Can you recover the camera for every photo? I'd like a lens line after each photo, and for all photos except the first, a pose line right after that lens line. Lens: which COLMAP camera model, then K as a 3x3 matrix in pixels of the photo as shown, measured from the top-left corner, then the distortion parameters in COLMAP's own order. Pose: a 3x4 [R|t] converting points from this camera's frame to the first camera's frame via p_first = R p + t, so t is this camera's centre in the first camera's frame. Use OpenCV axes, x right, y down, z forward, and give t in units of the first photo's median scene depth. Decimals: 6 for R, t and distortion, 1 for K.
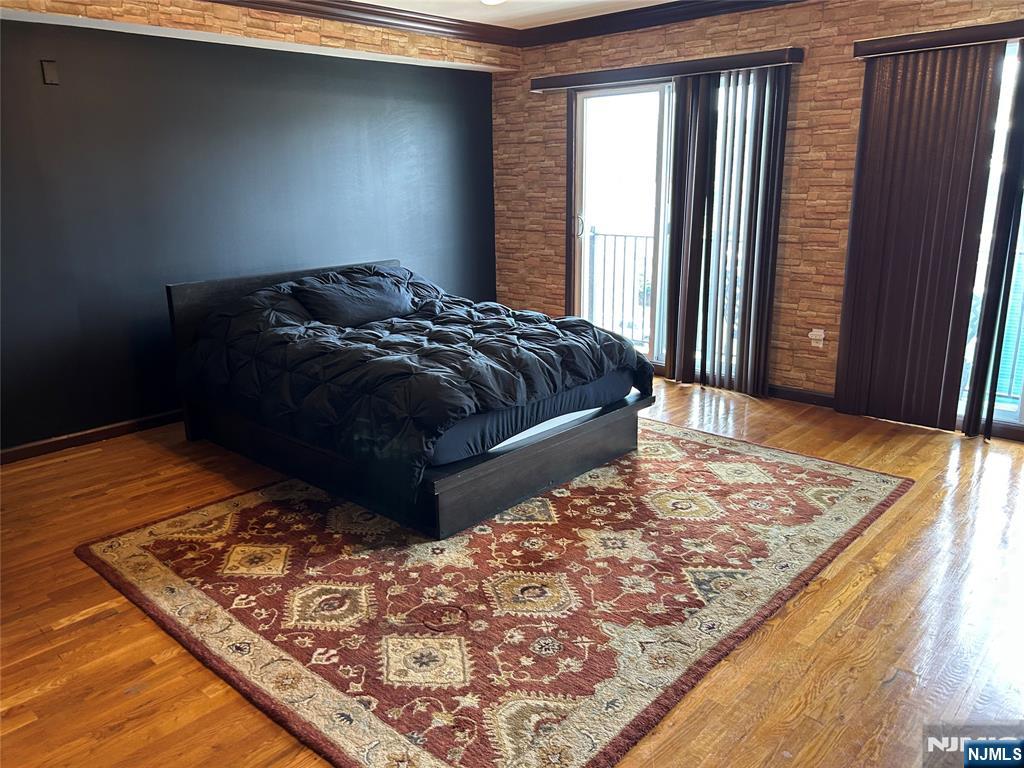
lens RADIAL K [[772.0, 0, 506.3], [0, 772.0, 388.9], [0, 0, 1]] dist [0.039883, -0.048943]
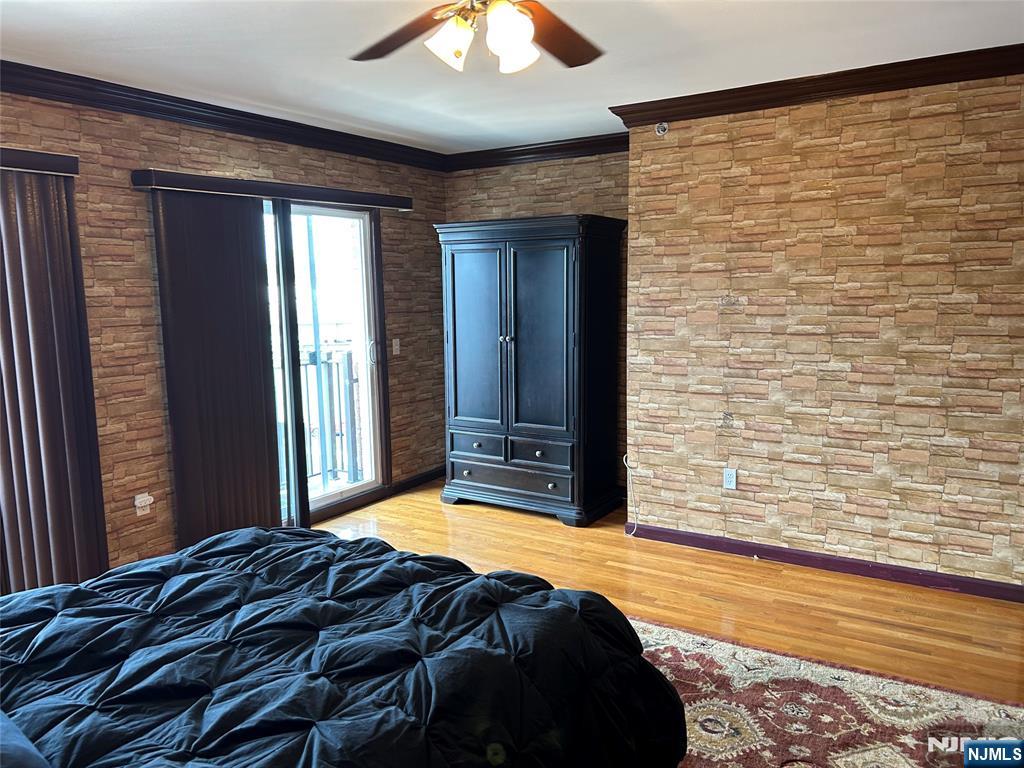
lens RADIAL K [[772.0, 0, 504.5], [0, 772.0, 381.4], [0, 0, 1]] dist [0.039883, -0.048943]
pose [[-0.181014, -0.113126, 0.976953, -0.875641], [0.287257, 0.943963, 0.162530, -0.402683], [-0.940594, 0.310057, -0.138375, 1.342953]]
